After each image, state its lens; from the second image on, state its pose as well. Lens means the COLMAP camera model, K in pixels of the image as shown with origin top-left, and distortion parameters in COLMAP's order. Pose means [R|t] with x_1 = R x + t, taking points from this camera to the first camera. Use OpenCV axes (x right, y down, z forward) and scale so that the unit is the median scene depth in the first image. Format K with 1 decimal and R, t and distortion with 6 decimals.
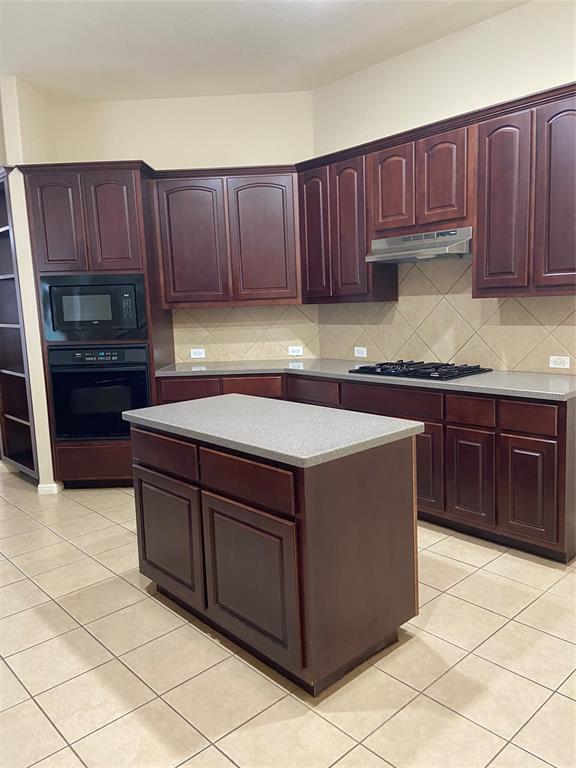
lens RADIAL K [[581.6, 0, 288.0], [0, 581.6, 384.0], [0, 0, 1]] dist [0.180450, -0.248086]
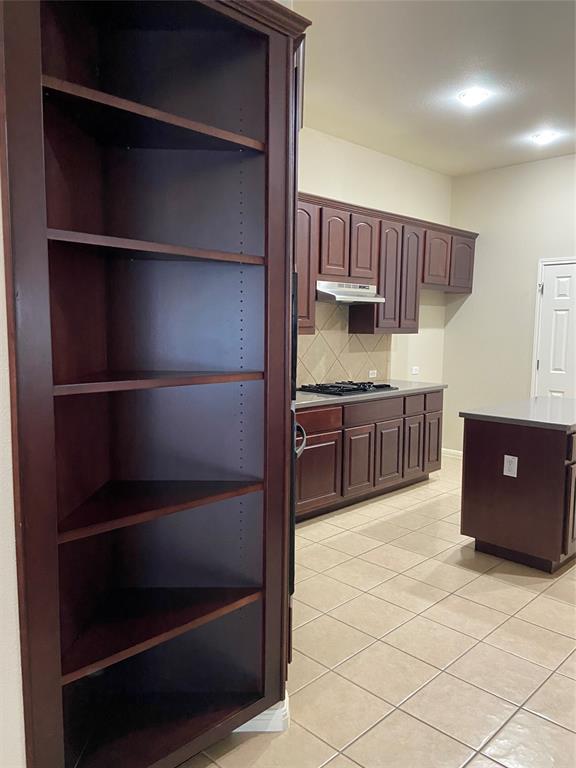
lens RADIAL K [[581.6, 0, 288.0], [0, 581.6, 384.0], [0, 0, 1]] dist [0.180450, -0.248086]
pose [[-0.031233, -0.061969, 0.997589, -1.098374], [0.151878, 0.986192, 0.066016, -0.142102], [-0.987906, 0.153574, -0.021390, 1.210058]]
